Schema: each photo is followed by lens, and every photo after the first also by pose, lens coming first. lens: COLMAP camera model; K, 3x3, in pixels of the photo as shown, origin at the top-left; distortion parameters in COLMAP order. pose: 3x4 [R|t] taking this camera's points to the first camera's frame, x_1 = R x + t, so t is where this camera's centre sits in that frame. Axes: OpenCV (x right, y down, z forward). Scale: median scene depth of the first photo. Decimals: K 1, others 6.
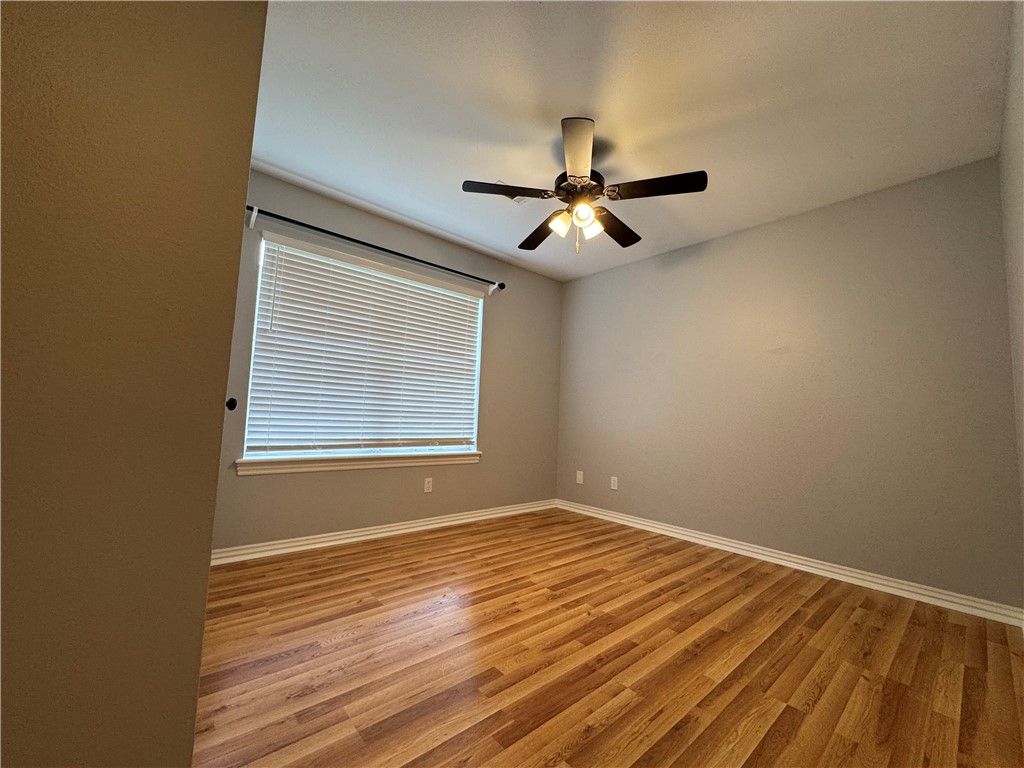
lens RADIAL K [[407.6, 0, 514.1], [0, 407.6, 389.2], [0, 0, 1]] dist [-0.003398, 0.000712]
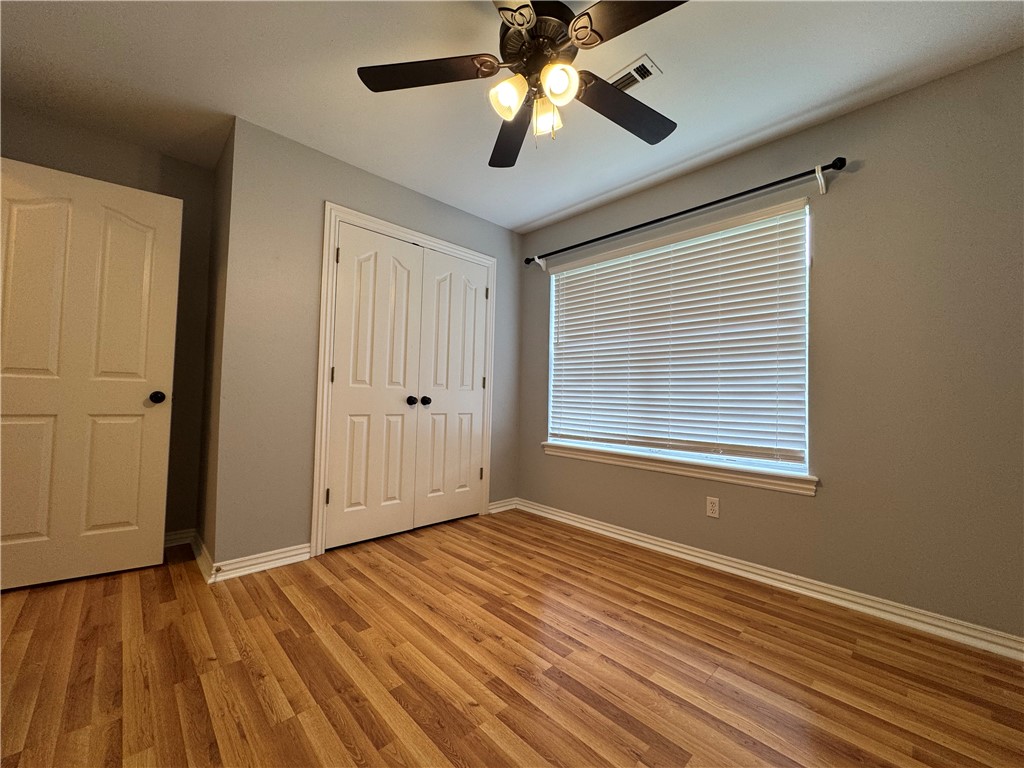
lens RADIAL K [[407.6, 0, 511.9], [0, 407.6, 390.9], [0, 0, 1]] dist [-0.003398, 0.000712]
pose [[0.044660, -0.049214, -0.997789, 0.744605], [0.050297, 0.997630, -0.046955, 0.064408], [0.997735, -0.048089, 0.047030, 0.899344]]
